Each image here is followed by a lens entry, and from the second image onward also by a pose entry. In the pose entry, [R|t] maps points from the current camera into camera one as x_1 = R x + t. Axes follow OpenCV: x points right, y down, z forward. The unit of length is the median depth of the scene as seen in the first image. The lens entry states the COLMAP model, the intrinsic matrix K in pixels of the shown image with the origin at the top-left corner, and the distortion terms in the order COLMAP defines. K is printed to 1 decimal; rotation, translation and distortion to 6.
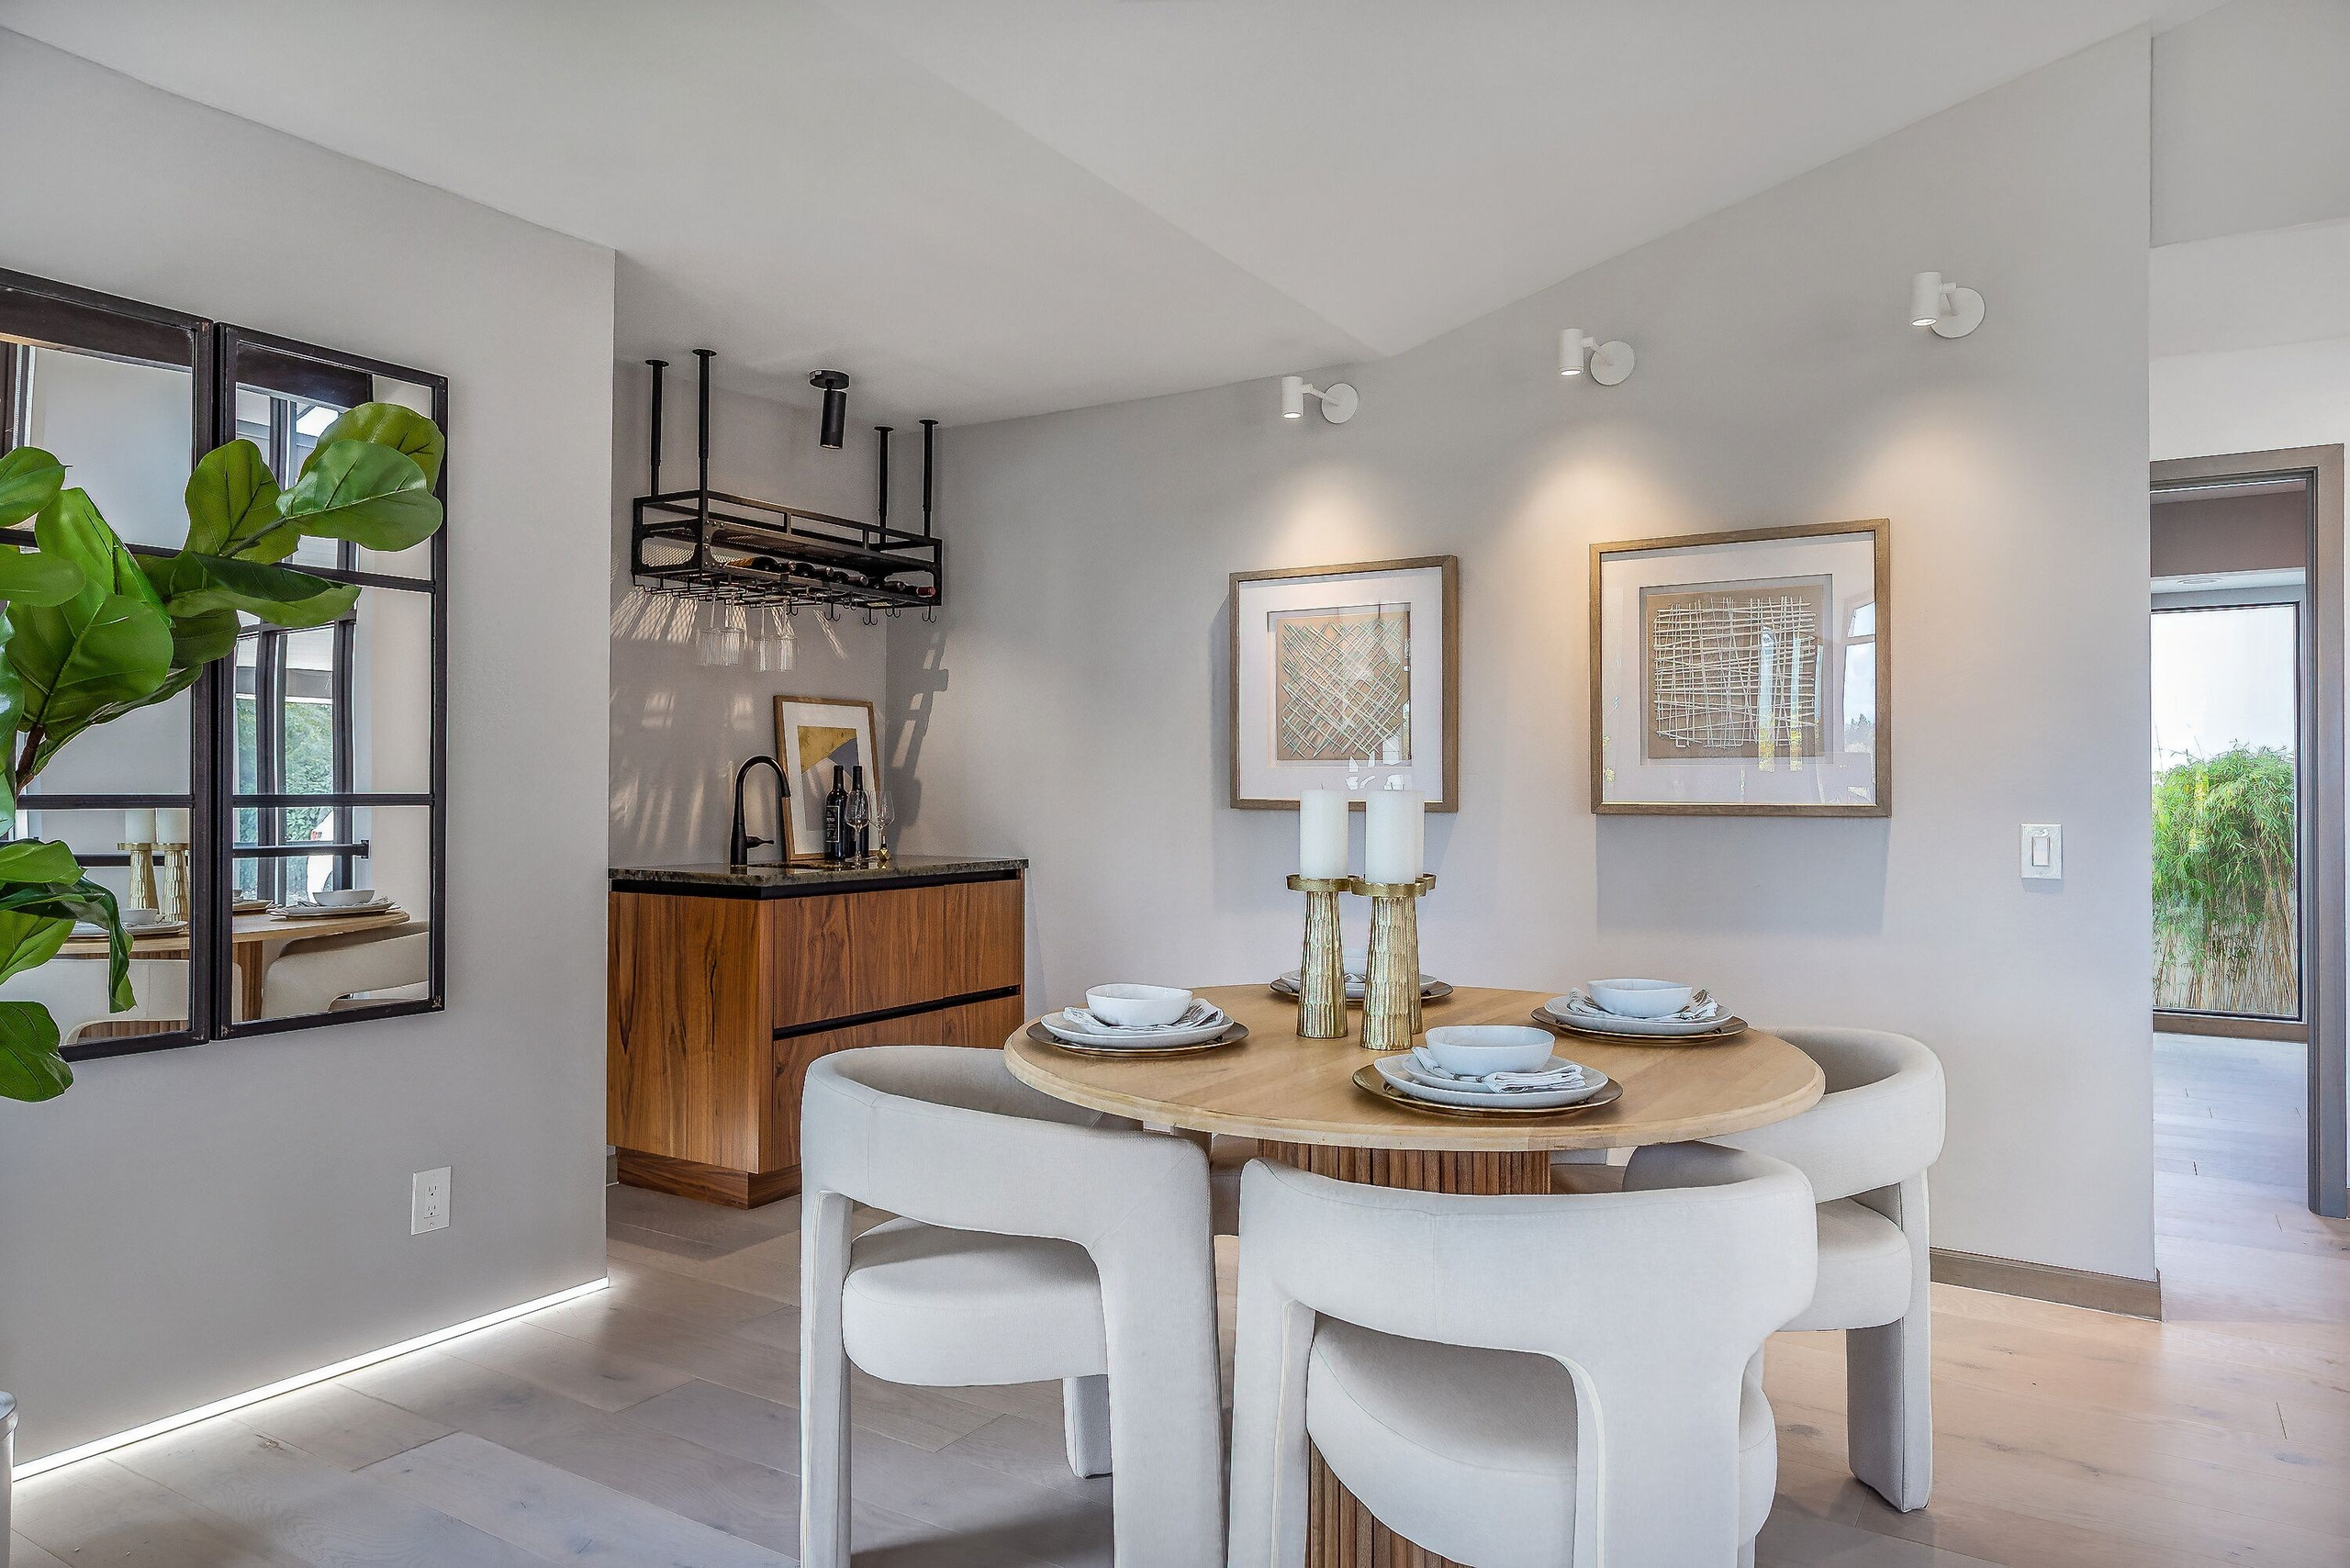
lens RADIAL K [[1436.3, 0, 1239.5], [0, 1436.3, 784.8], [0, 0, 1]] dist [0.010270, 0.004169]
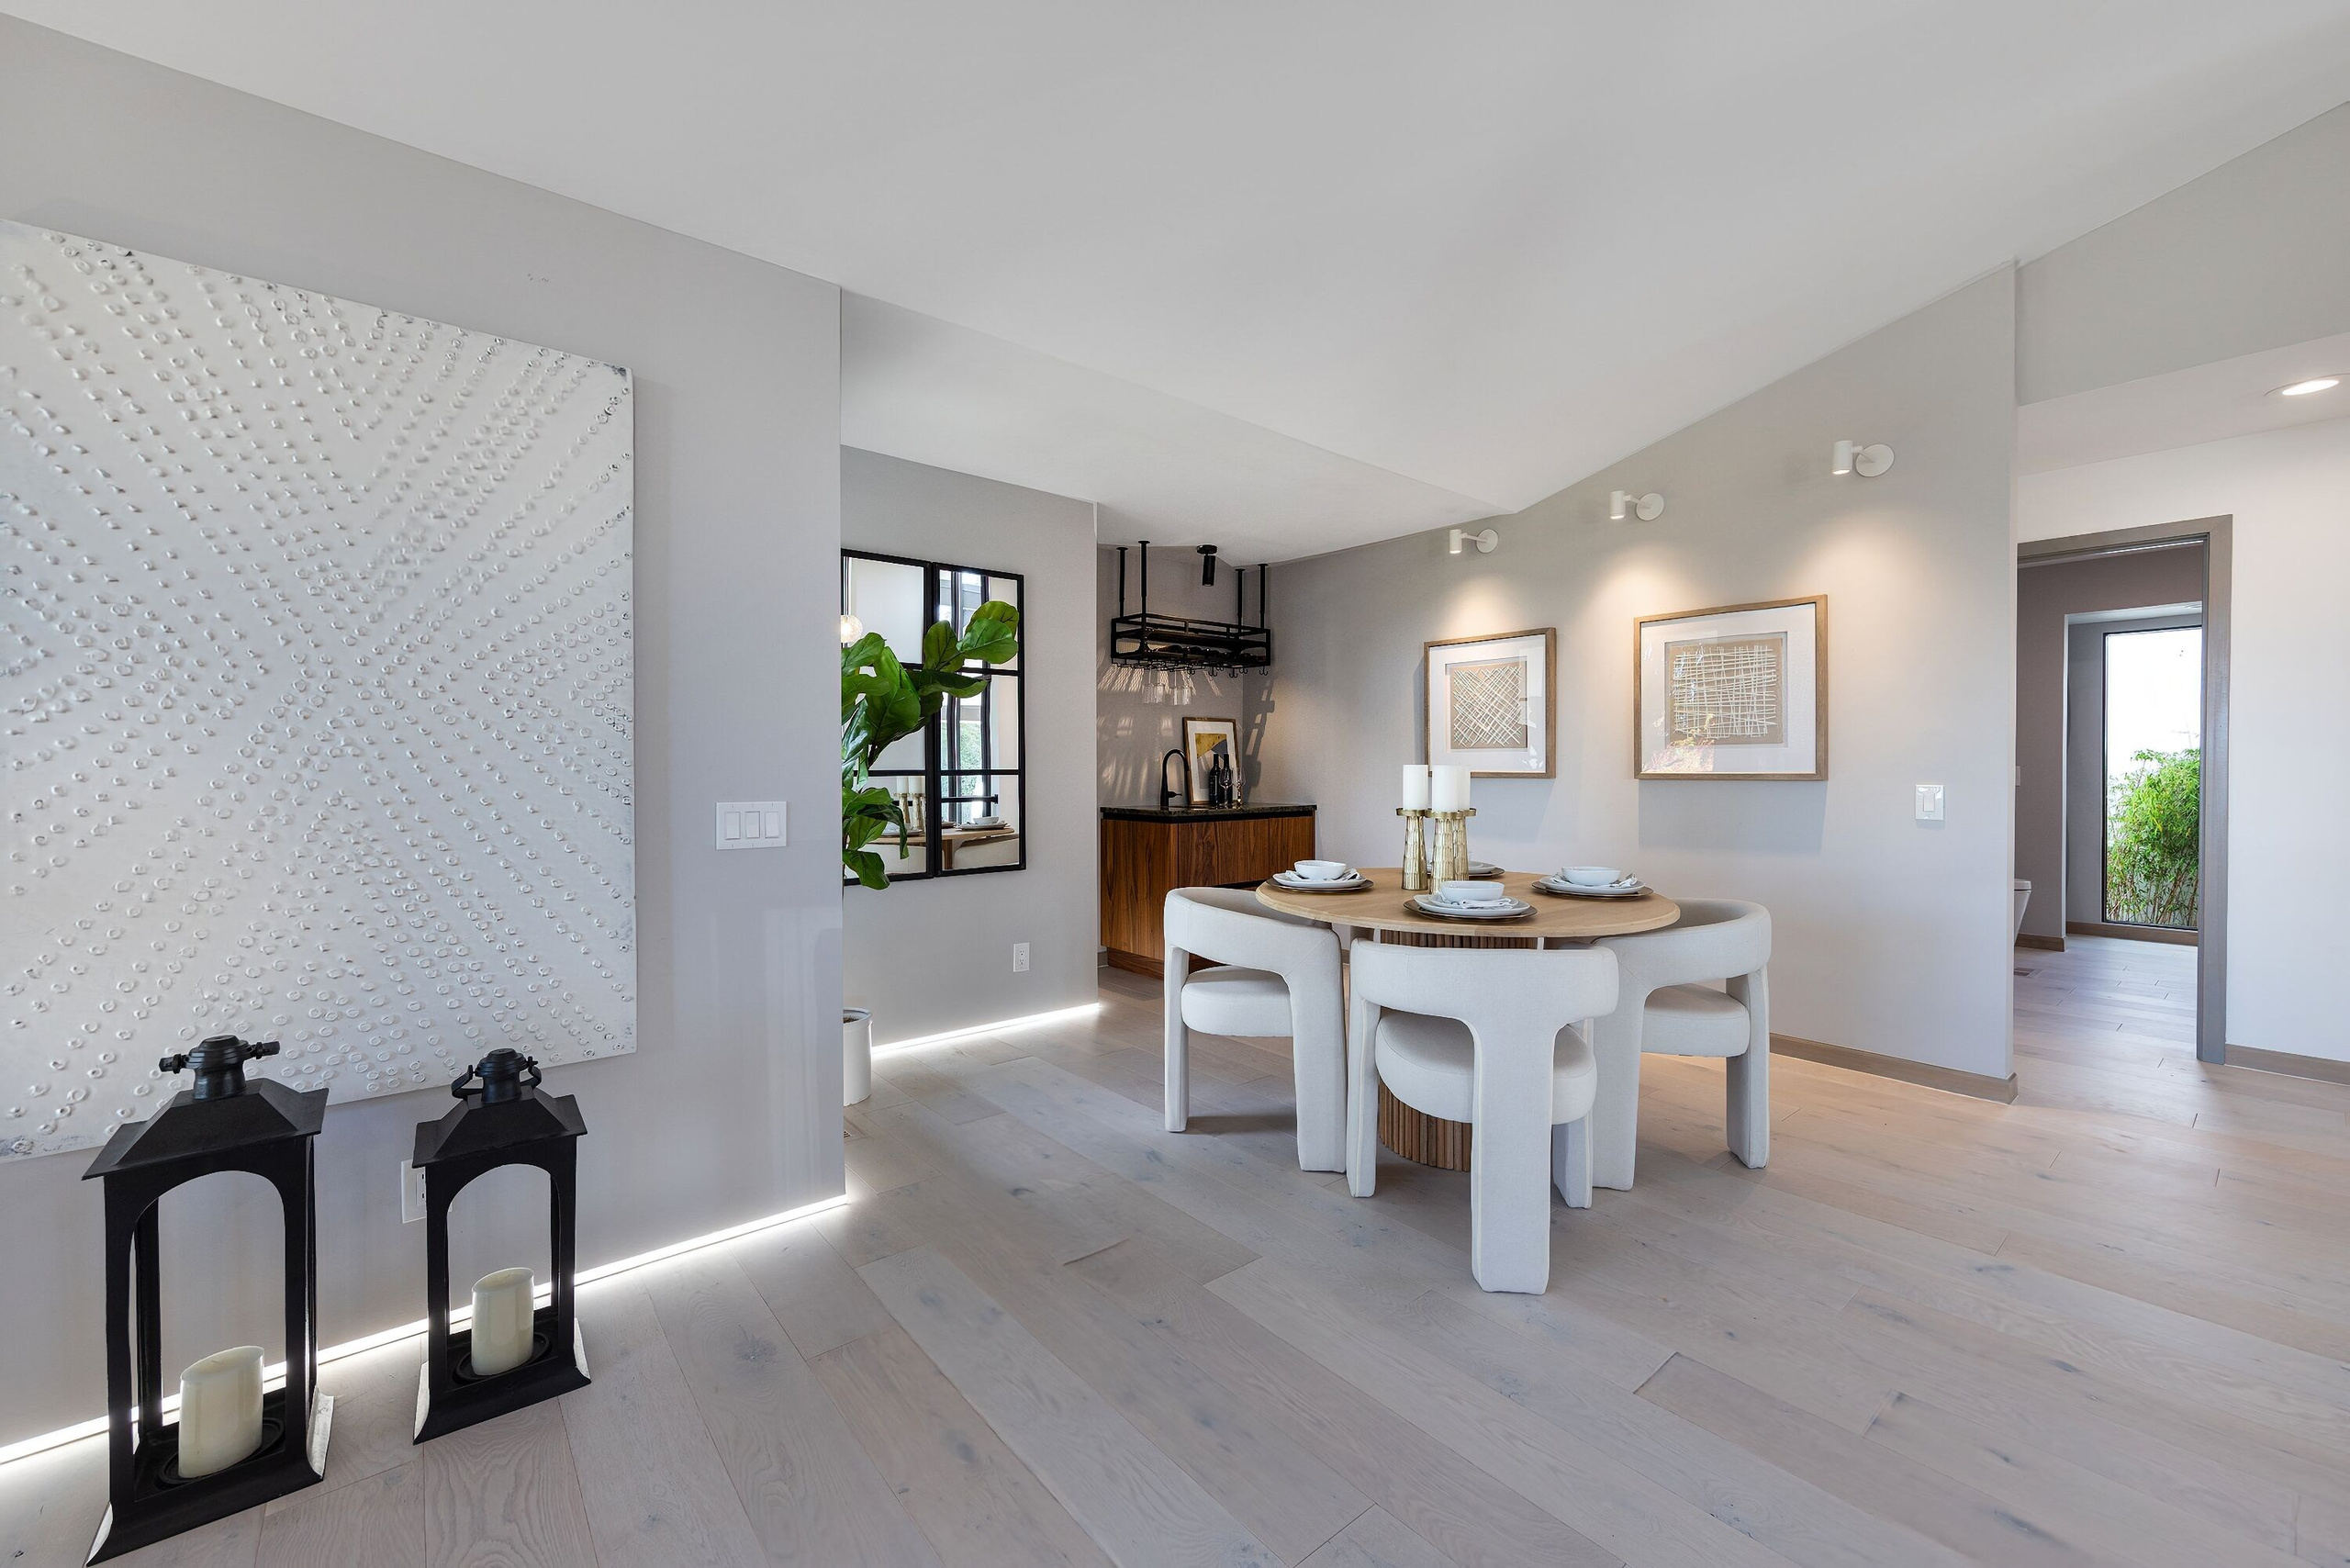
lens RADIAL K [[916.4, 0, 1225.8], [0, 916.4, 785.0], [0, 0, 1]] dist [0.016942, 0.000495]
pose [[0.954322, 0.000685, -0.298781, 0.119430], [0.006068, 0.999747, 0.021675, 0.001333], [0.298720, -0.022498, 0.954076, -0.180236]]
